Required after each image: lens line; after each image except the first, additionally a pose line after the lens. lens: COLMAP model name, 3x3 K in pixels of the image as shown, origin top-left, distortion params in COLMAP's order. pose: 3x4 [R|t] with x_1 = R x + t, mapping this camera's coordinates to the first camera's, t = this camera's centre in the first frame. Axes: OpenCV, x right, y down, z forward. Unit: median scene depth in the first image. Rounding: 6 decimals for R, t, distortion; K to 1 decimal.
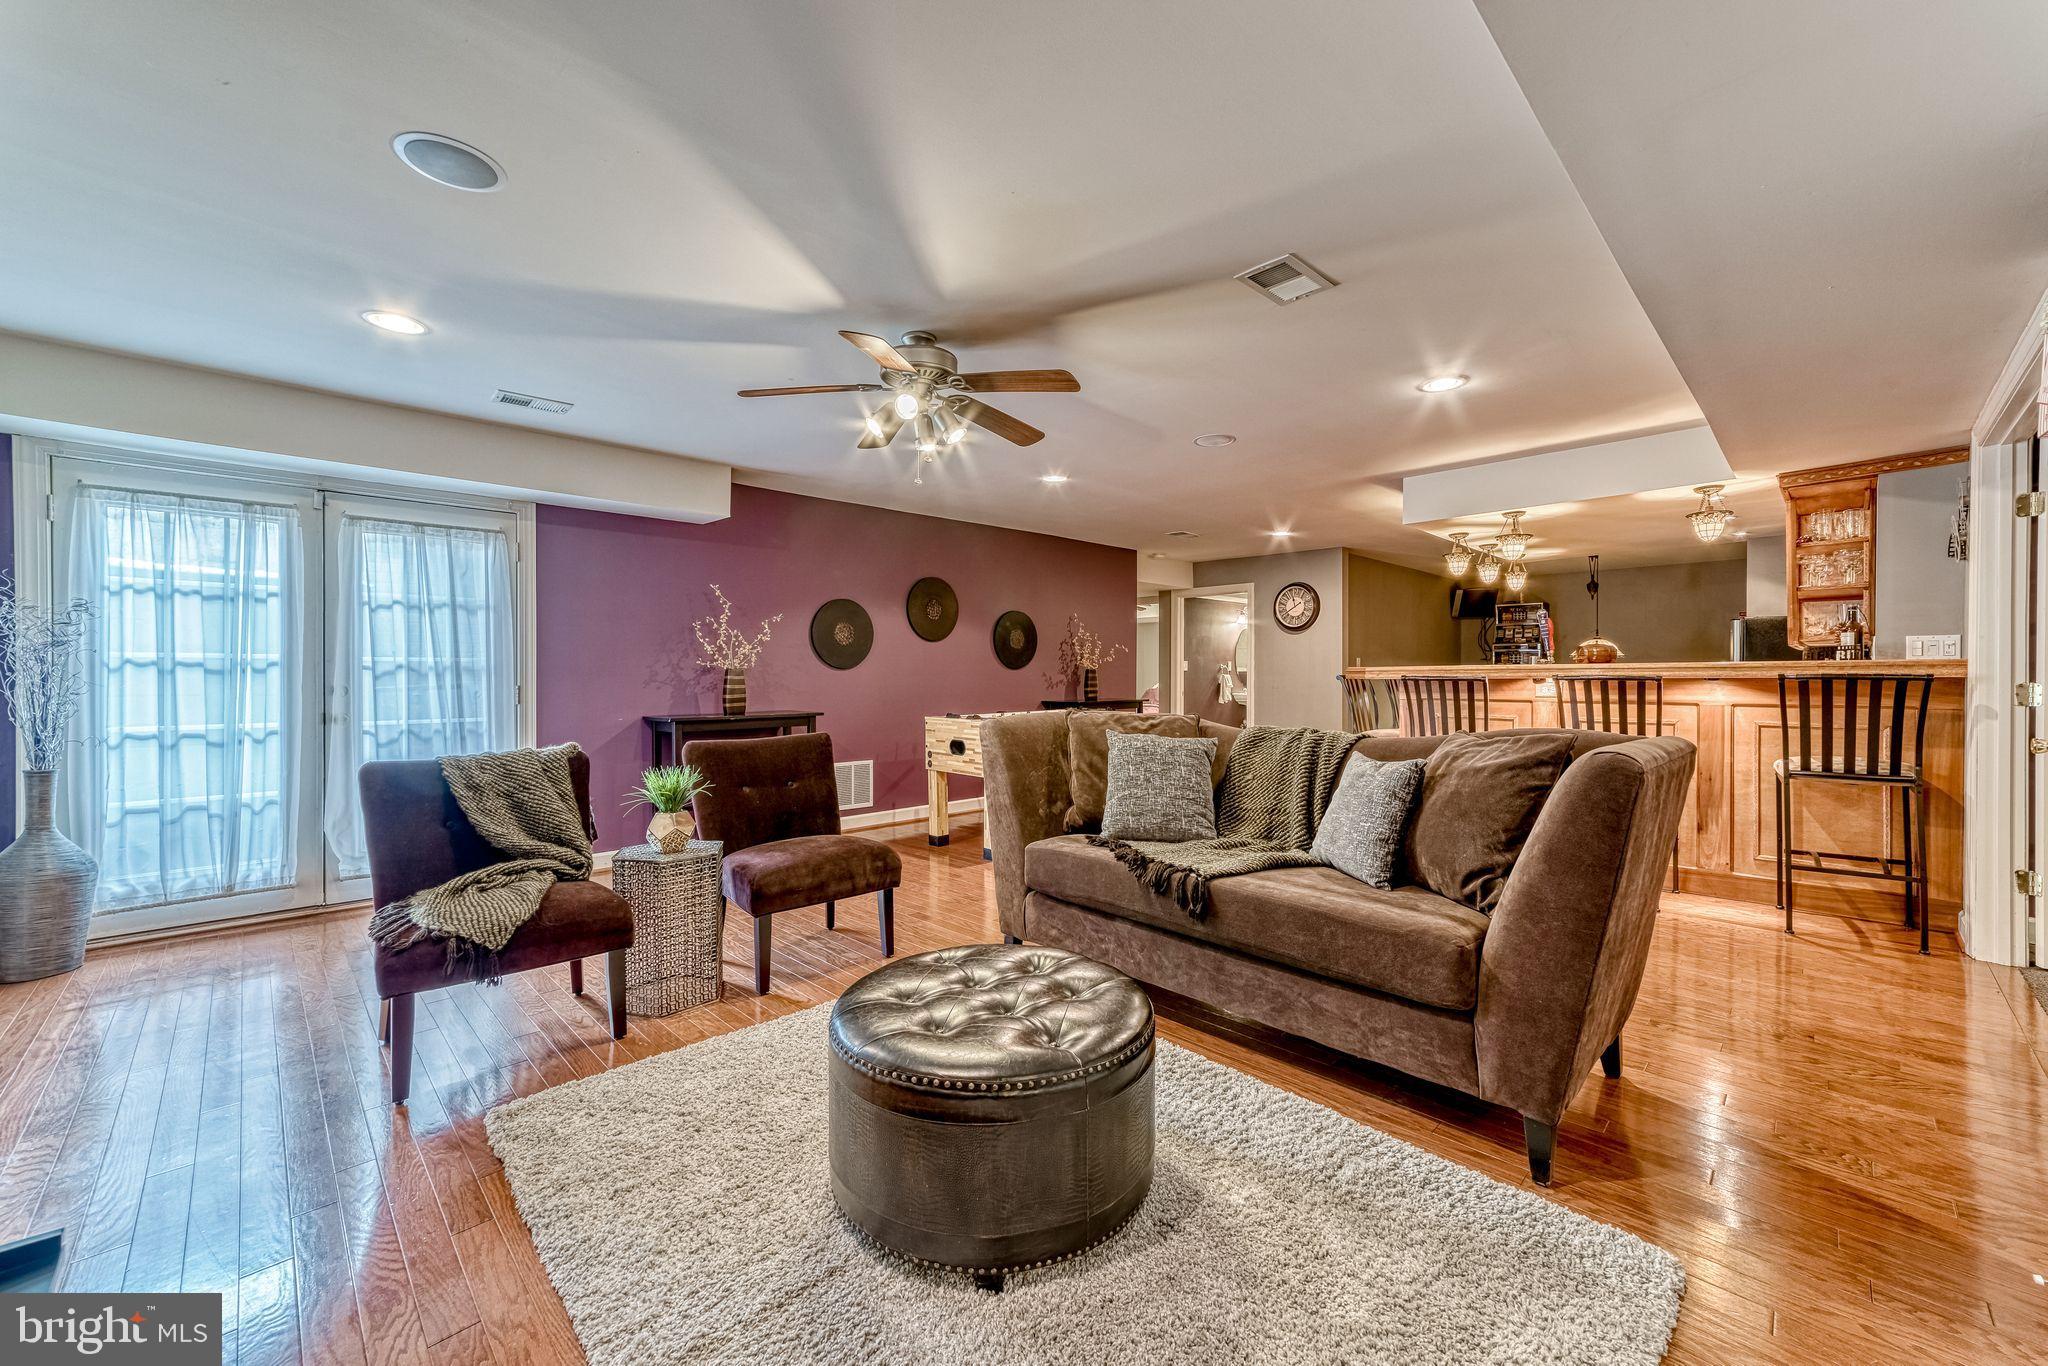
lens RADIAL K [[790.2, 0, 1024.0], [0, 790.2, 683.0], [0, 0, 1]] dist [-0.009798, 0.007348]
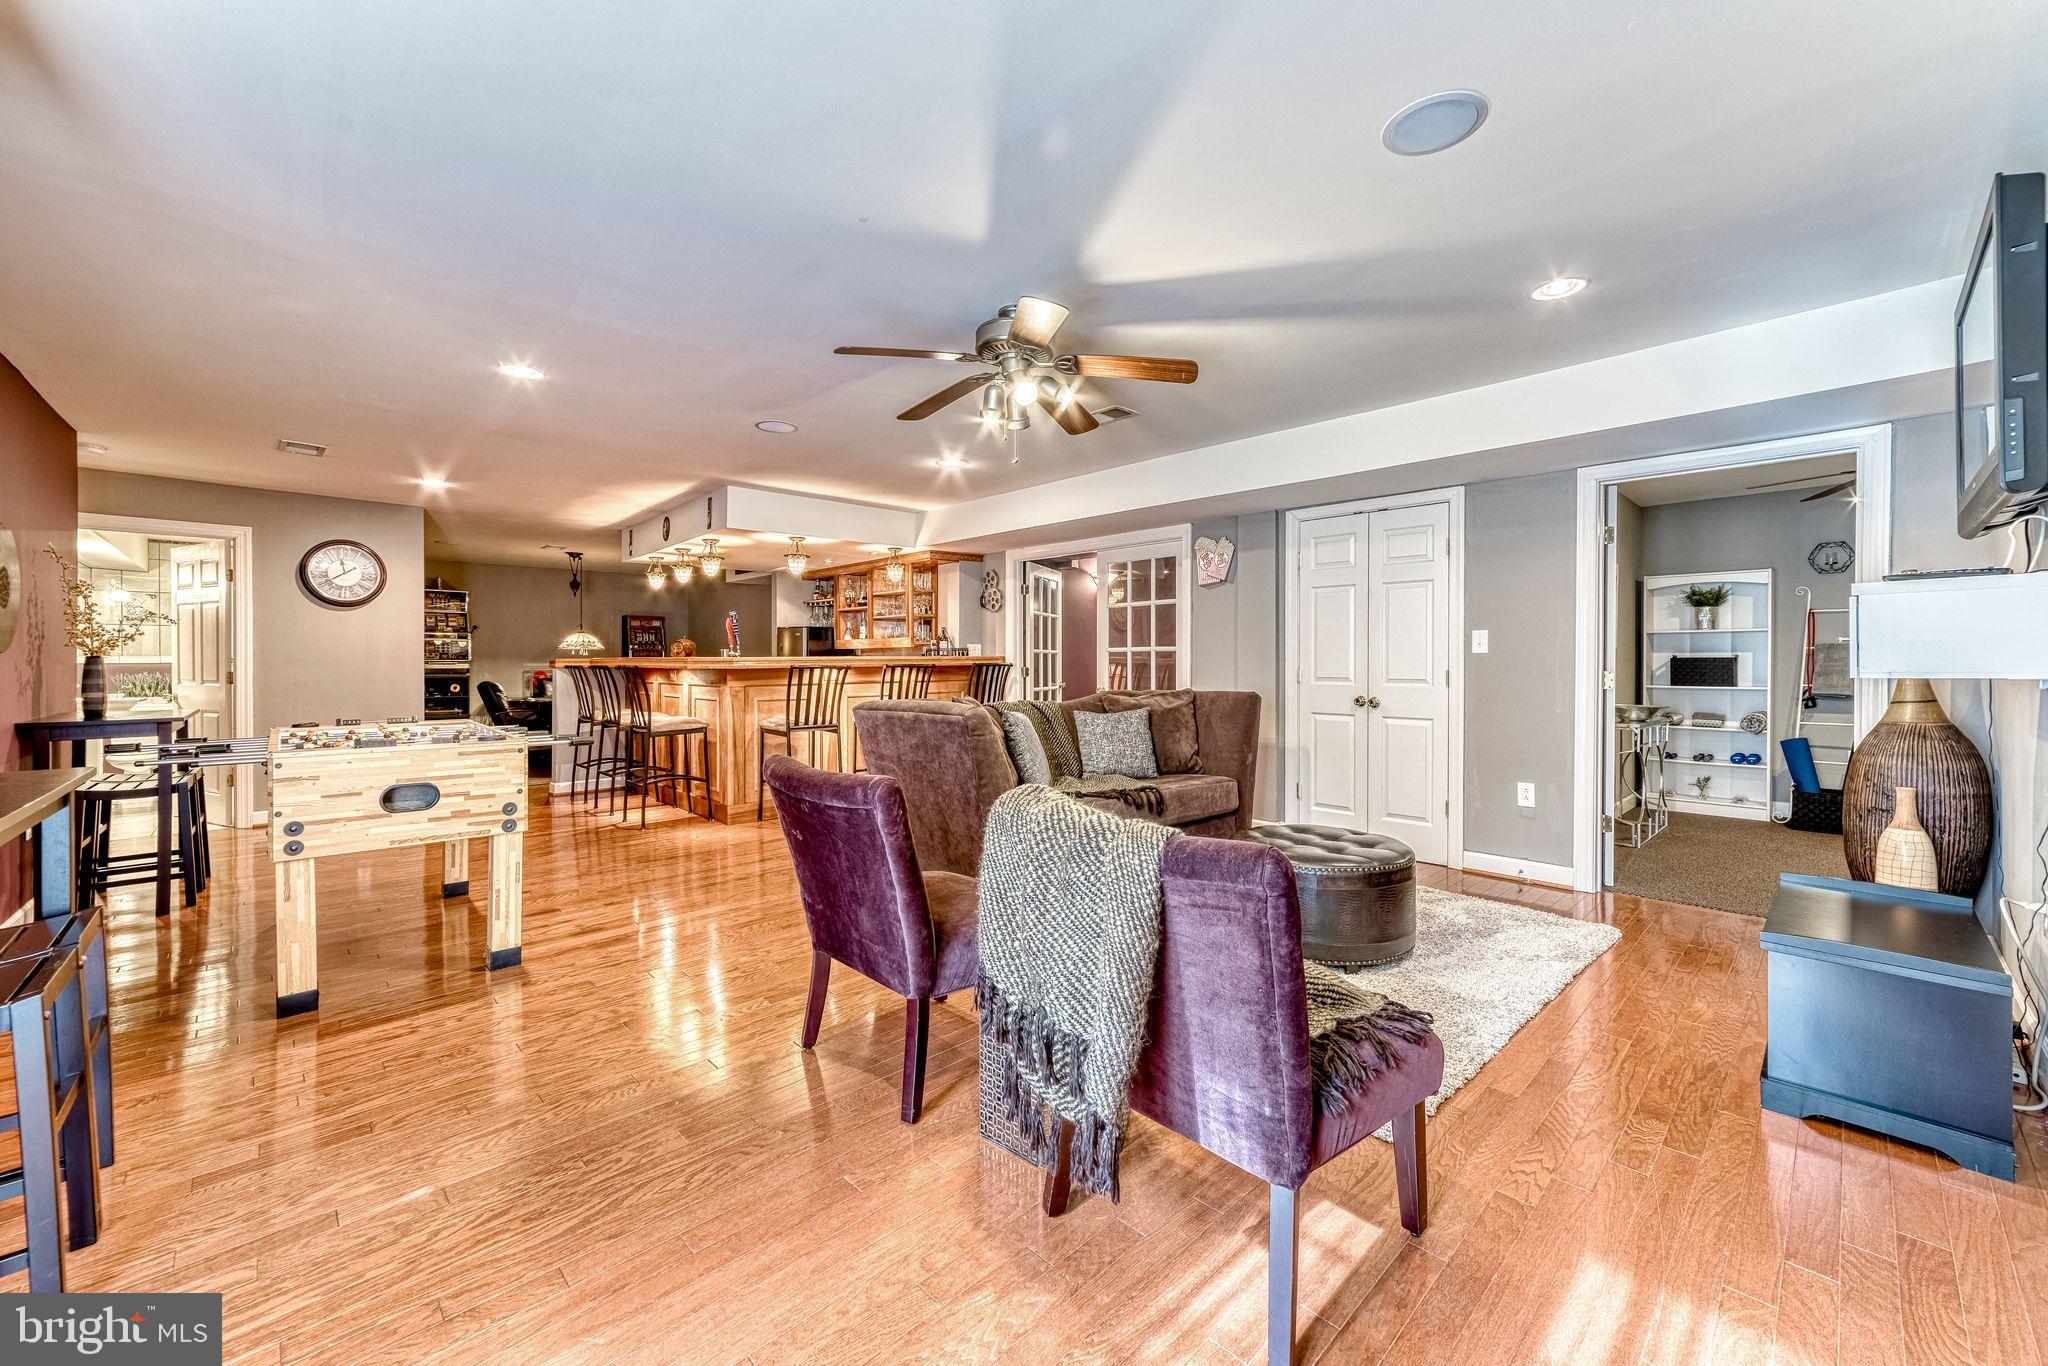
lens RADIAL K [[790.2, 0, 1024.0], [0, 790.2, 683.0], [0, 0, 1]] dist [-0.009798, 0.007348]
pose [[0.016217, -0.022250, 0.999621, -0.585694], [0.010901, 0.999697, 0.022075, -0.003319], [-0.999809, 0.010539, 0.016455, 0.550252]]
